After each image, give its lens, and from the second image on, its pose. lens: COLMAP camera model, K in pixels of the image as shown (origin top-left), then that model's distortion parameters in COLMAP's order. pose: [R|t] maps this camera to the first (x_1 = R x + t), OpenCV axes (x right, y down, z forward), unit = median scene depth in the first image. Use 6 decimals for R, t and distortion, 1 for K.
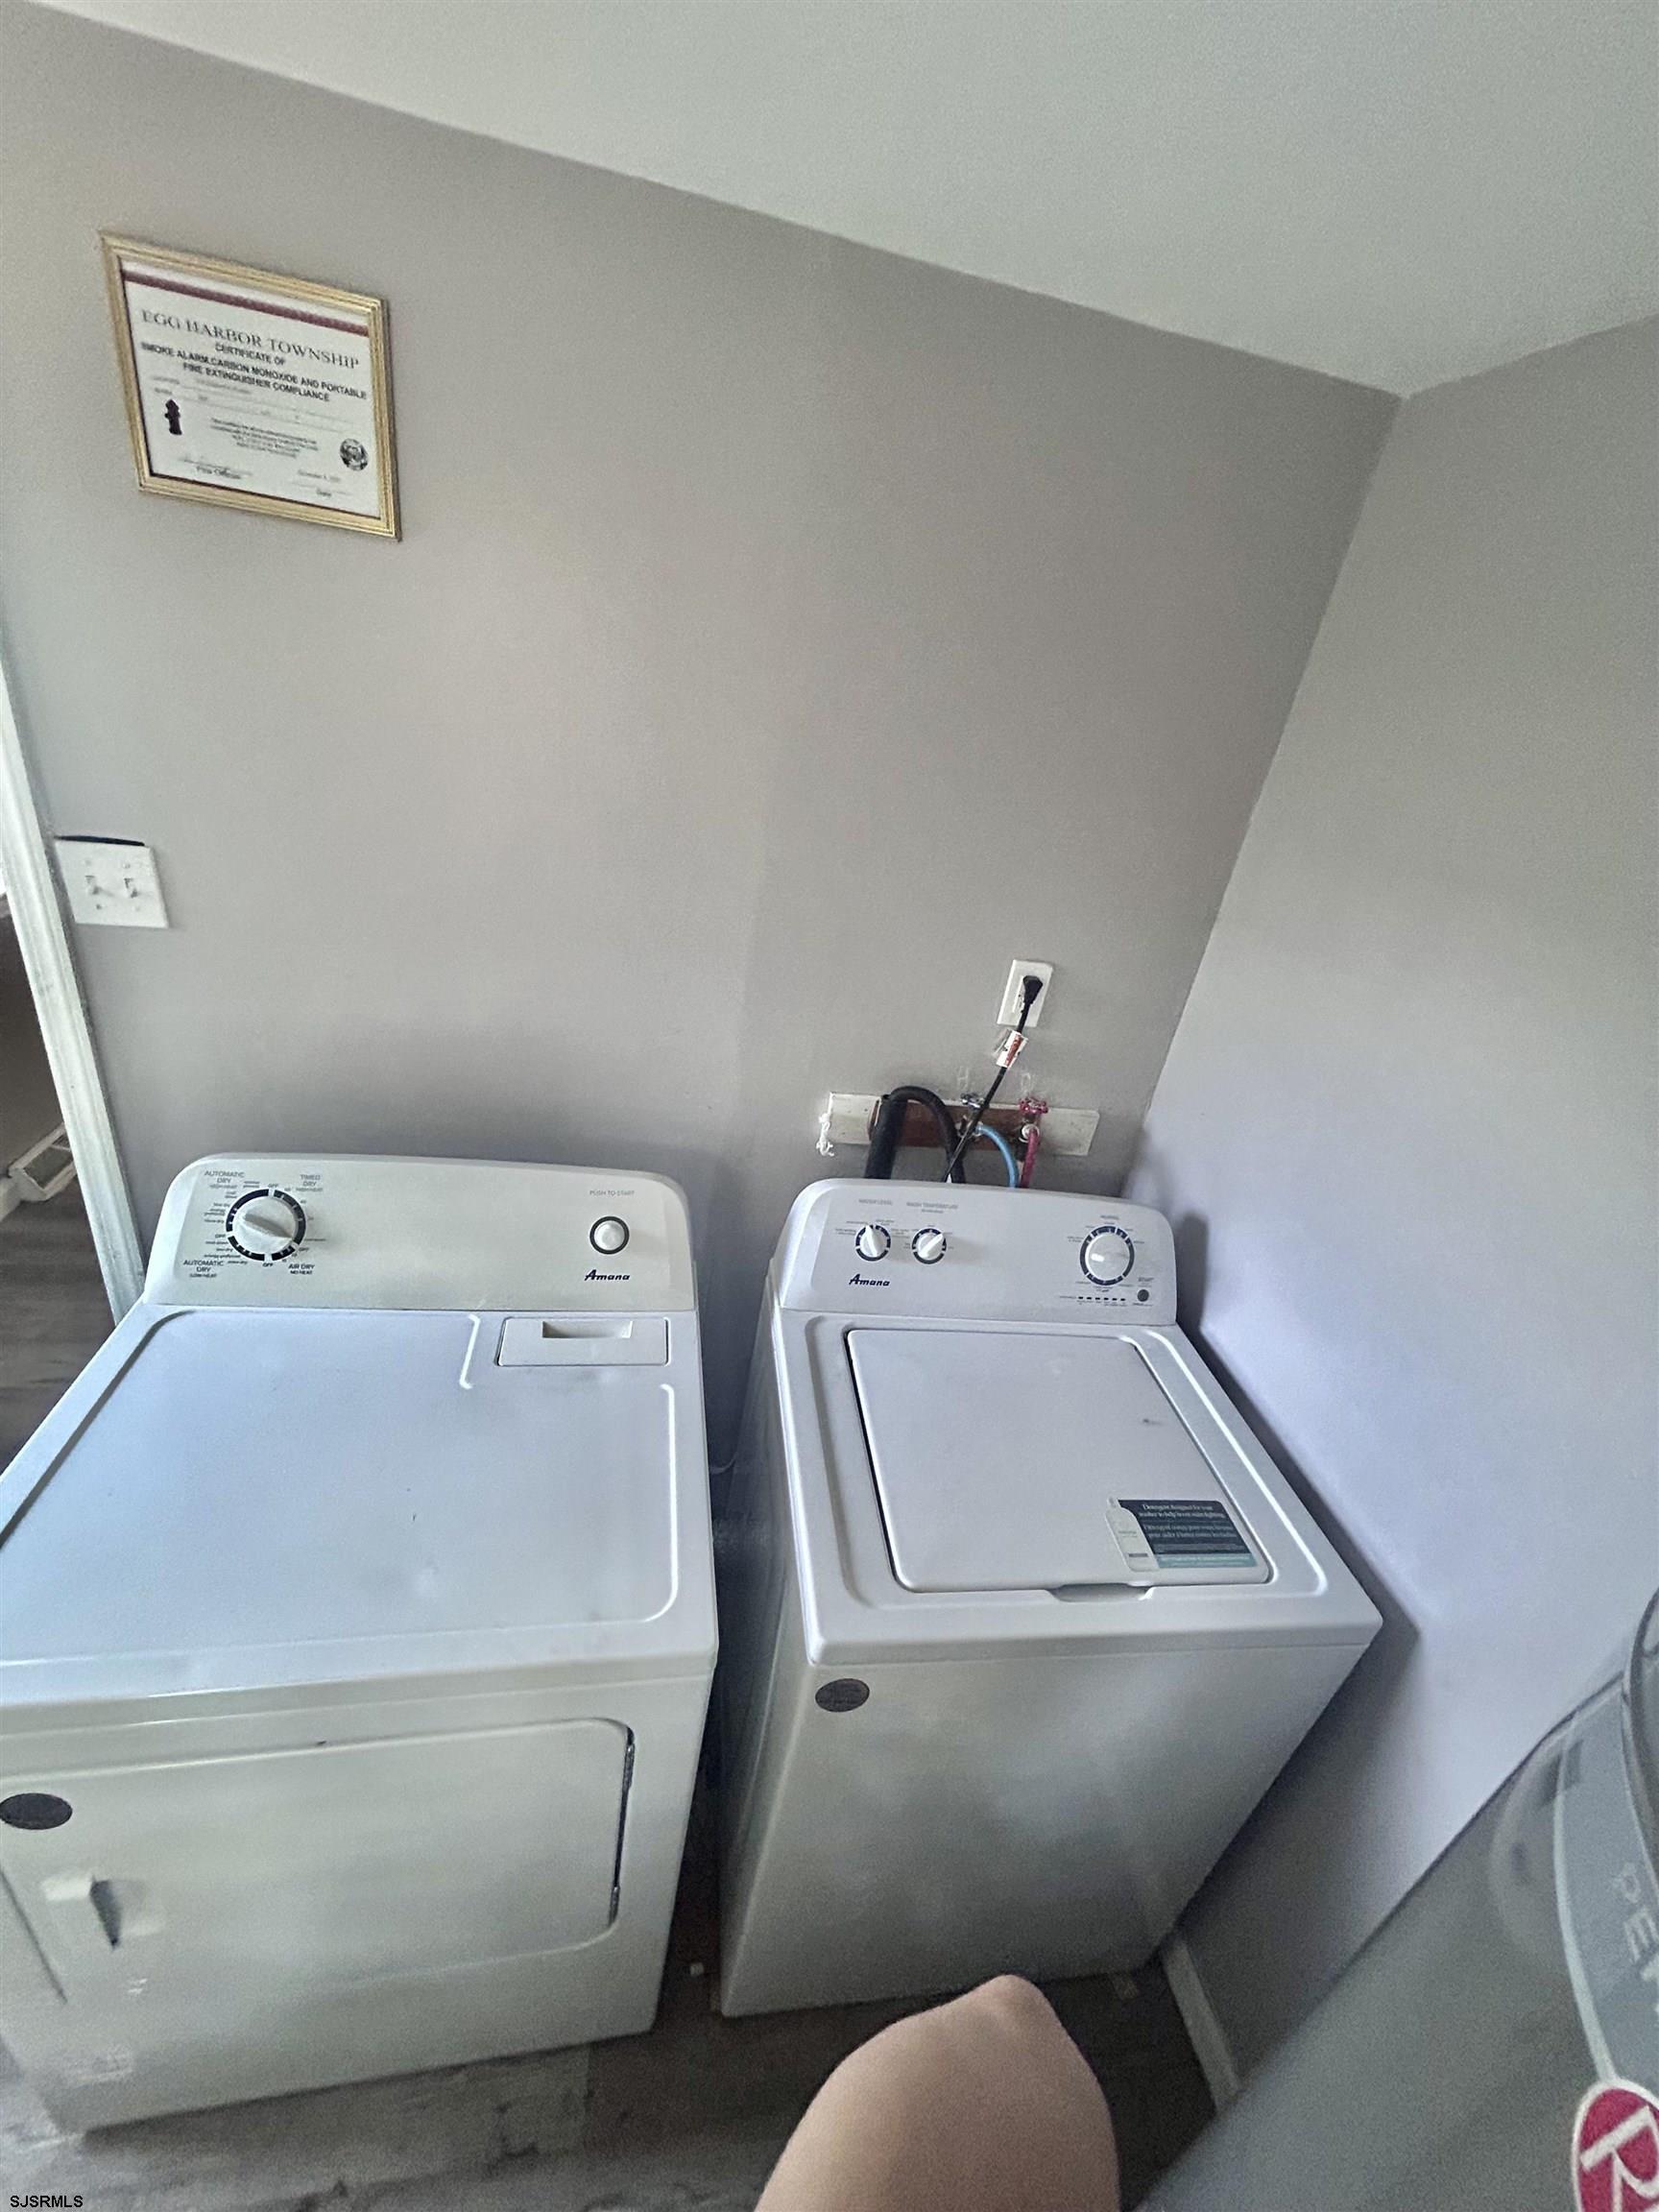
lens RADIAL K [[891.1, 0, 830.7], [0, 891.1, 1105.1], [0, 0, 1]] dist [0.002033, 0.000090]
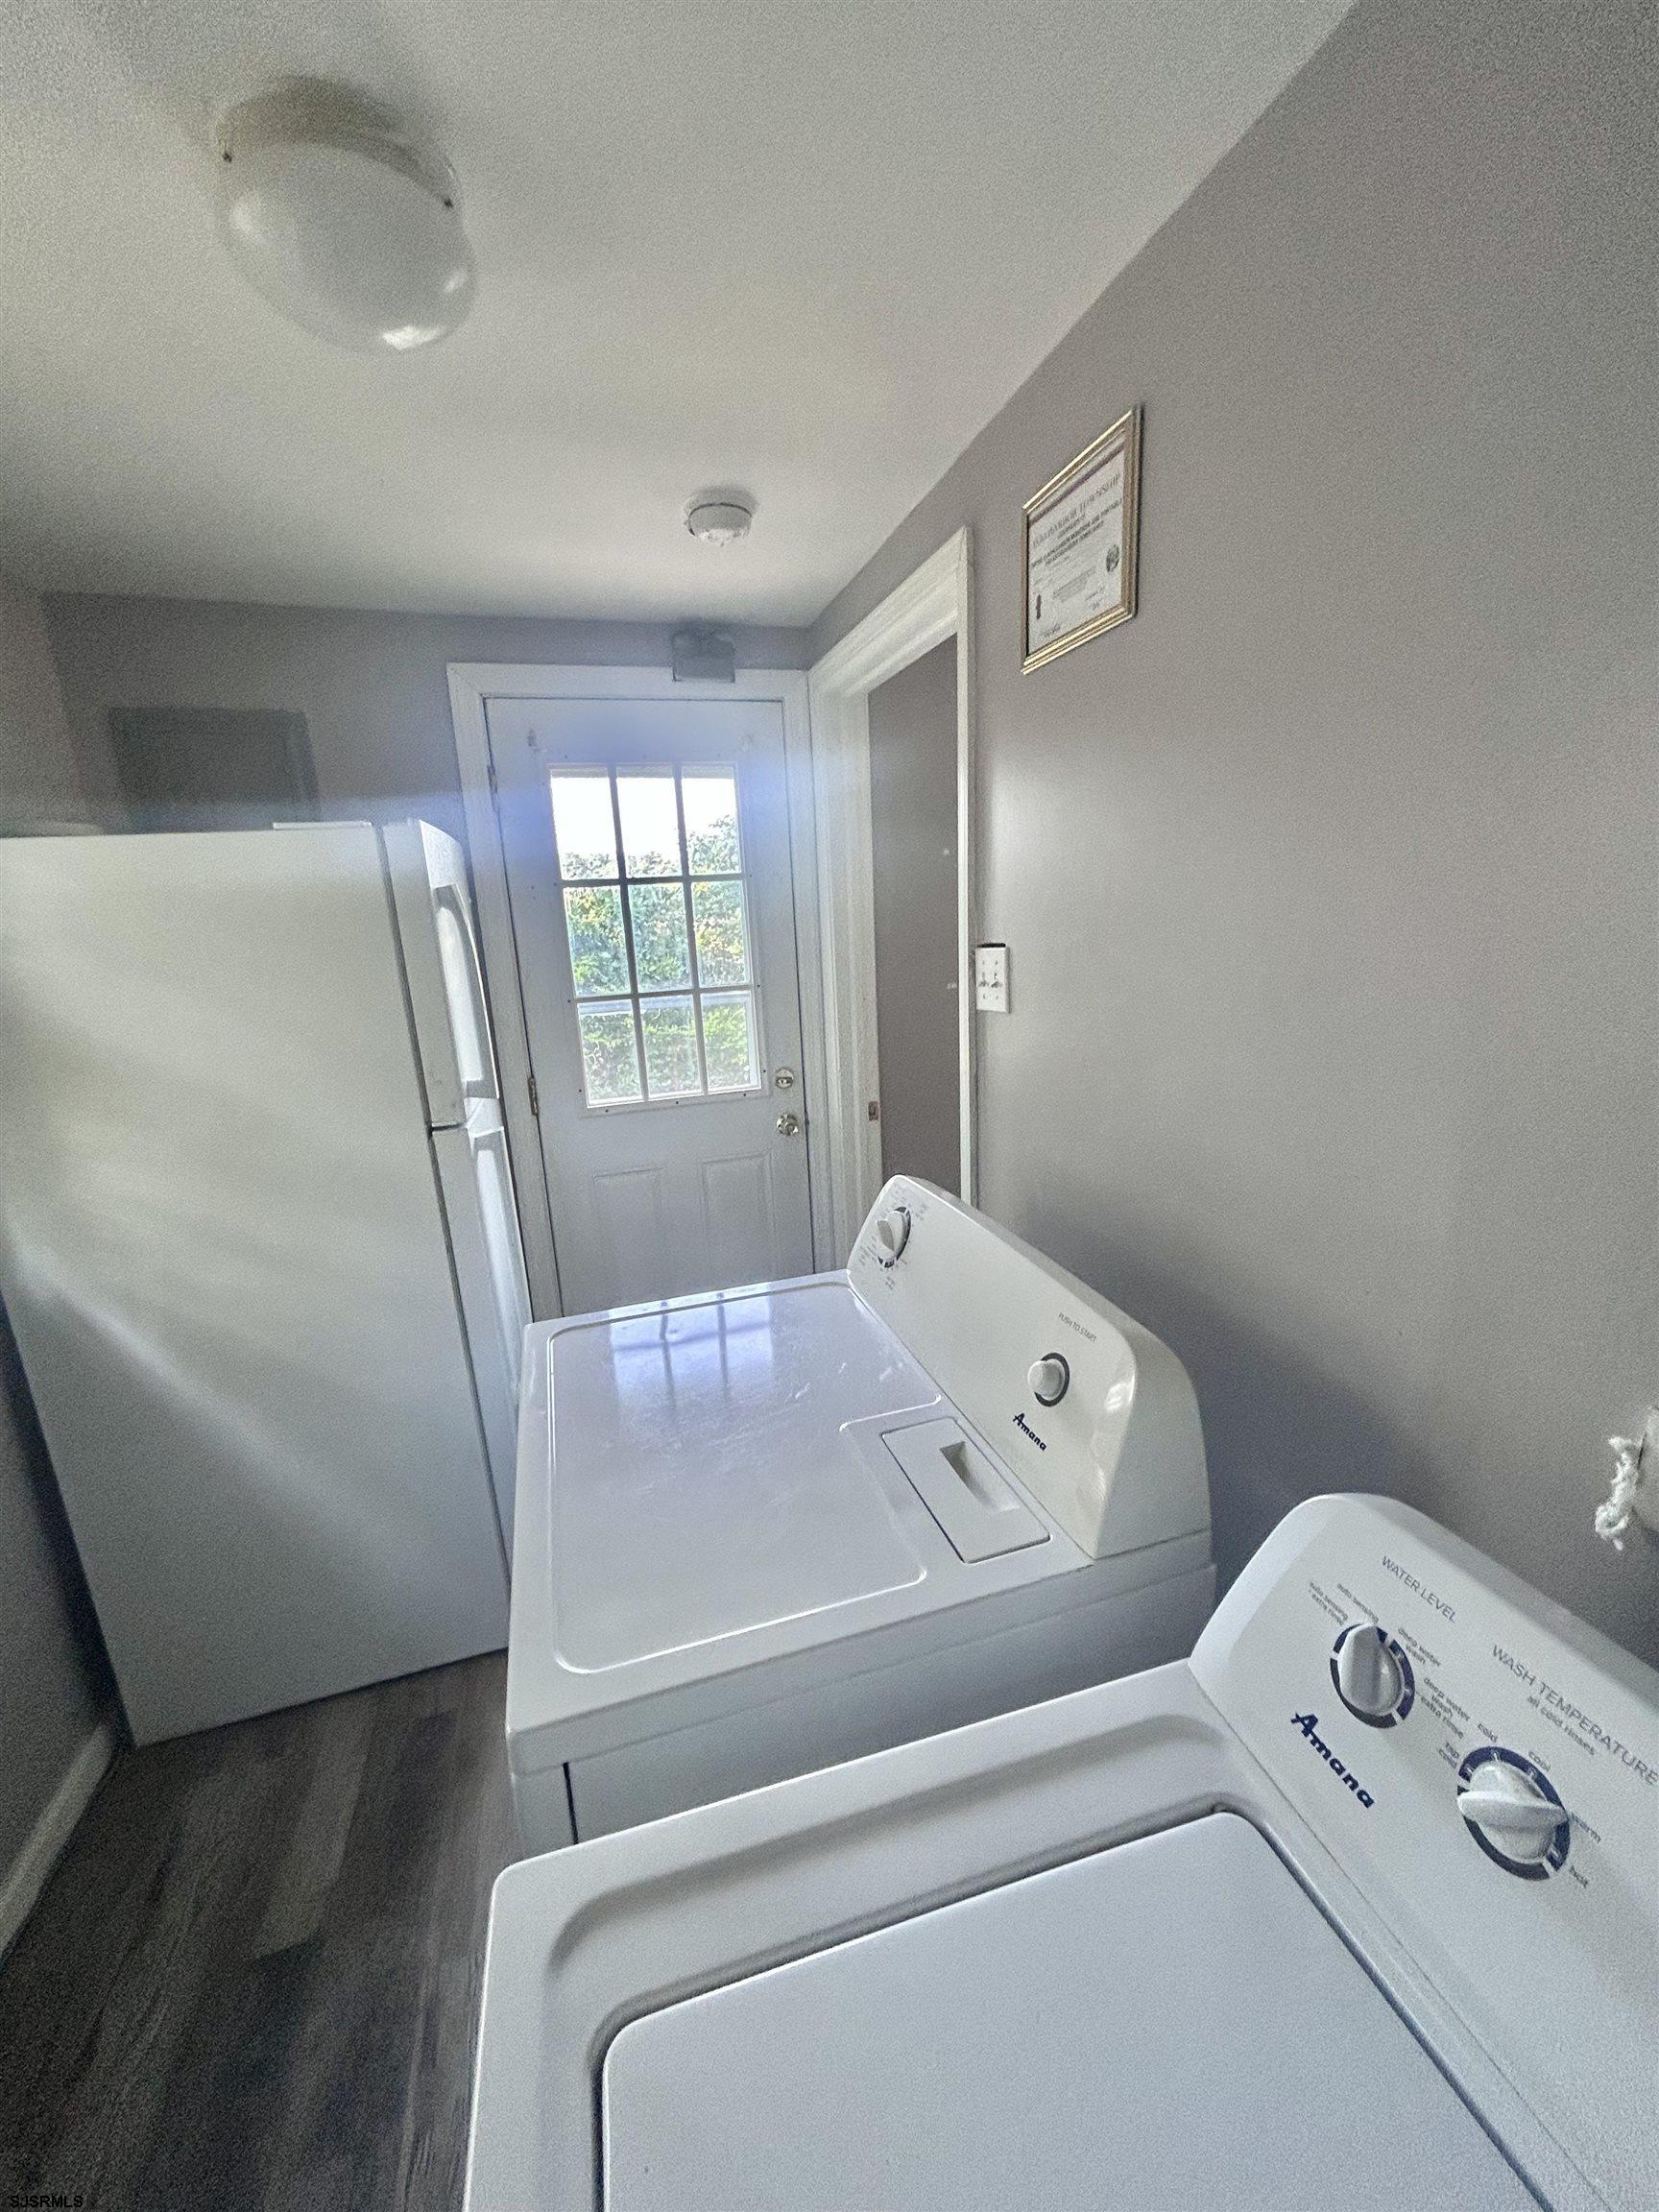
lens RADIAL K [[891.1, 0, 829.5], [0, 891.1, 1100.8], [0, 0, 1]] dist [0.002033, 0.000090]
pose [[0.129879, 0.052655, -0.990131, 0.464812], [-0.383789, 0.923420, -0.001236, 0.007914], [0.914241, 0.380162, 0.140141, 0.698567]]
